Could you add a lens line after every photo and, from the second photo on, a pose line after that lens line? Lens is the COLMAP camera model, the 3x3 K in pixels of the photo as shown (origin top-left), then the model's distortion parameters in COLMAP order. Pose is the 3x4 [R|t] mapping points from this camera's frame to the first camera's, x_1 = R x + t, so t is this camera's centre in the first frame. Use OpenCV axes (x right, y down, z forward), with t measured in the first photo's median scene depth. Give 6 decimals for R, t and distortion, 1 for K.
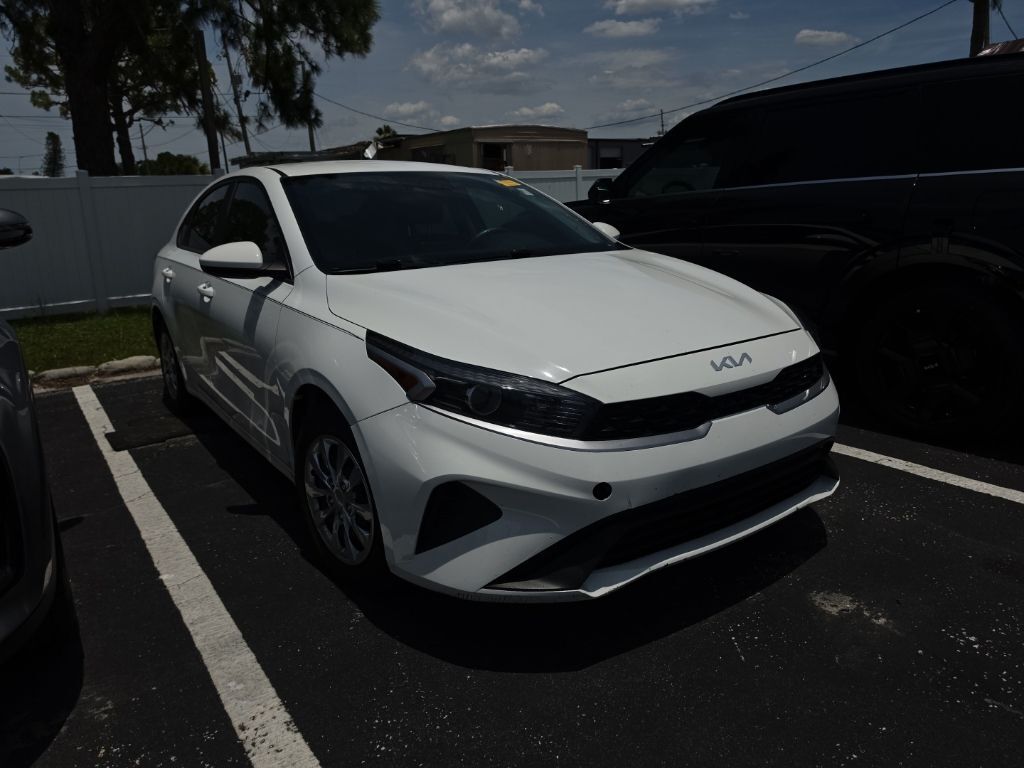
lens RADIAL K [[766.9, 0, 508.9], [0, 766.9, 383.0], [0, 0, 1]] dist [-0.003720, -0.019071]
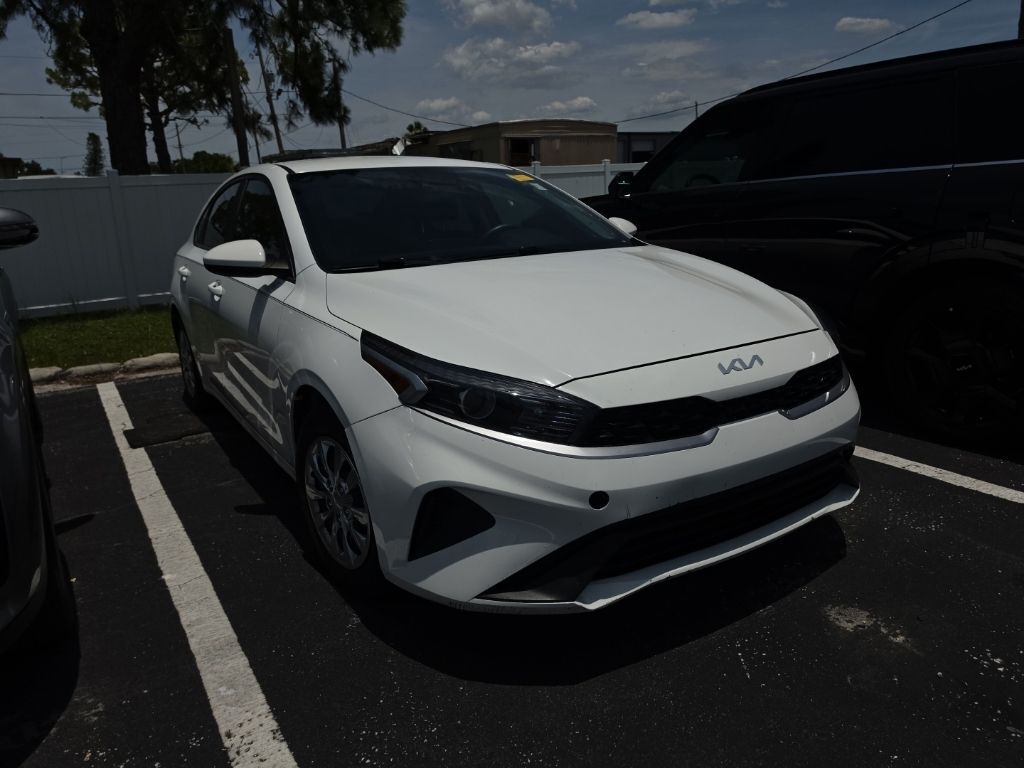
lens RADIAL K [[766.9, 0, 497.0], [0, 766.9, 391.7], [0, 0, 1]] dist [-0.003720, -0.019071]
pose [[0.998493, 0.005362, -0.054612, 0.034002], [-0.004491, 0.999861, 0.016068, -0.006437], [0.054691, -0.015798, 0.998378, 0.029282]]
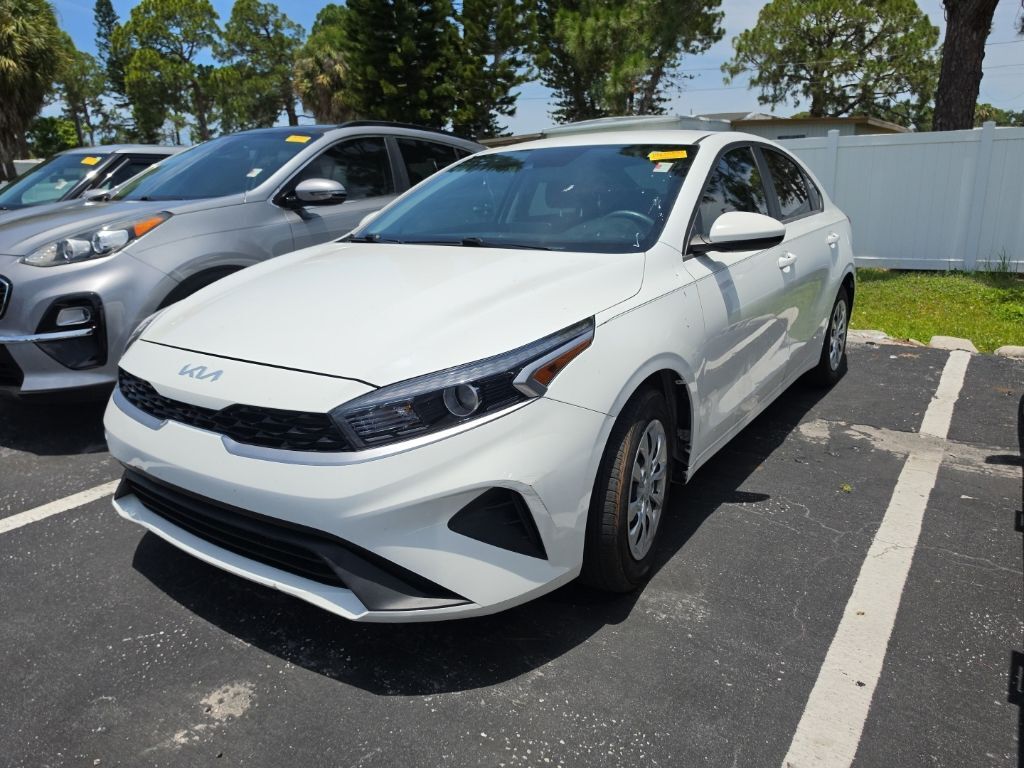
lens RADIAL K [[766.9, 0, 511.2], [0, 766.9, 377.3], [0, 0, 1]] dist [-0.003720, -0.019071]
pose [[0.283439, 0.247897, -0.926396, 1.053476], [-0.192576, 0.961047, 0.198249, -0.233744], [0.939456, 0.122210, 0.320137, 0.879541]]
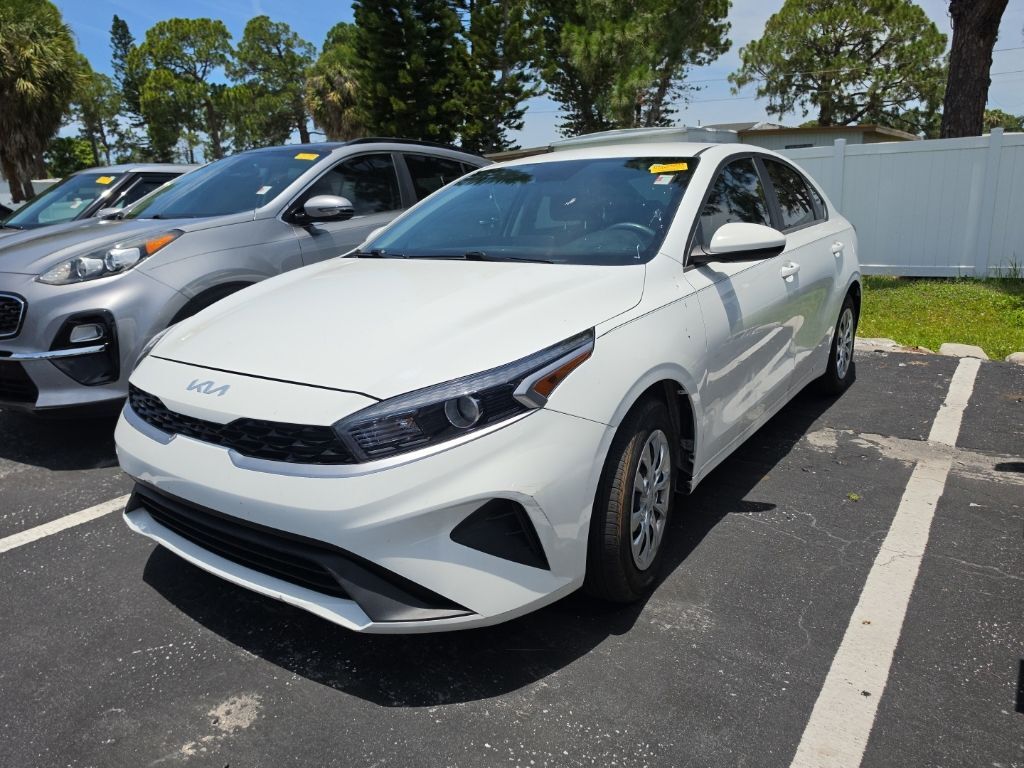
lens RADIAL K [[766.9, 0, 510.4], [0, 766.9, 373.0], [0, 0, 1]] dist [-0.003720, -0.019071]
pose [[0.269405, 0.225768, -0.936189, 1.064379], [-0.179567, 0.966859, 0.181491, -0.237679], [0.946138, 0.119214, 0.301017, 0.887131]]
